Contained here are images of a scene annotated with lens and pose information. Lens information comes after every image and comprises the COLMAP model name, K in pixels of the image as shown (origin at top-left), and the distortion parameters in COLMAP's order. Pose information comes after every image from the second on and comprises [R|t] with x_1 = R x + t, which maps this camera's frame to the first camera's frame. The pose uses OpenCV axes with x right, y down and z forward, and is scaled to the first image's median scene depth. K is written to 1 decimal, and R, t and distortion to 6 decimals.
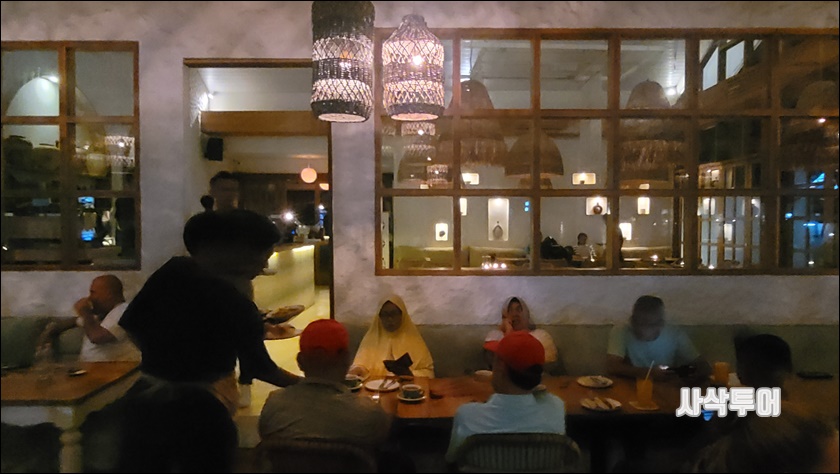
lens RADIAL K [[599.5, 0, 421.2], [0, 599.5, 241.9], [0, 0, 1]] dist [-0.008740, 0.001974]
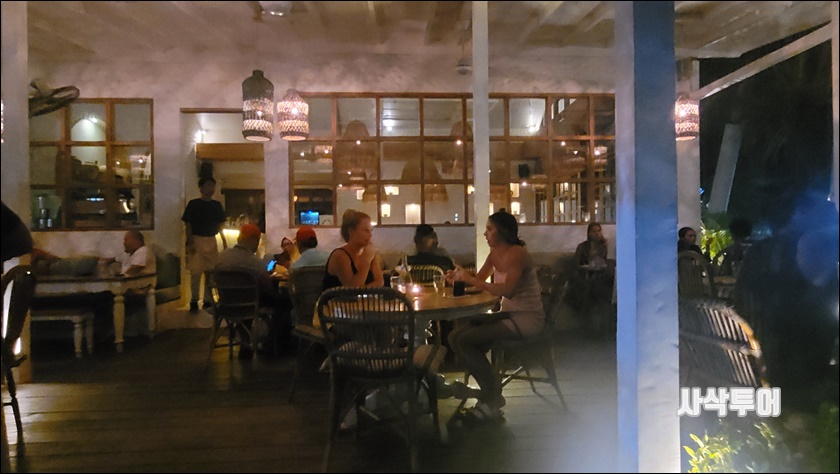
lens RADIAL K [[506.4, 0, 422.8], [0, 506.4, 239.7], [0, 0, 1]] dist [-0.003062, -0.002714]
pose [[0.998186, -0.014472, 0.058440, 0.214069], [0.016474, 0.999288, -0.033928, 0.135330], [-0.057907, 0.034829, 0.997714, -0.489666]]
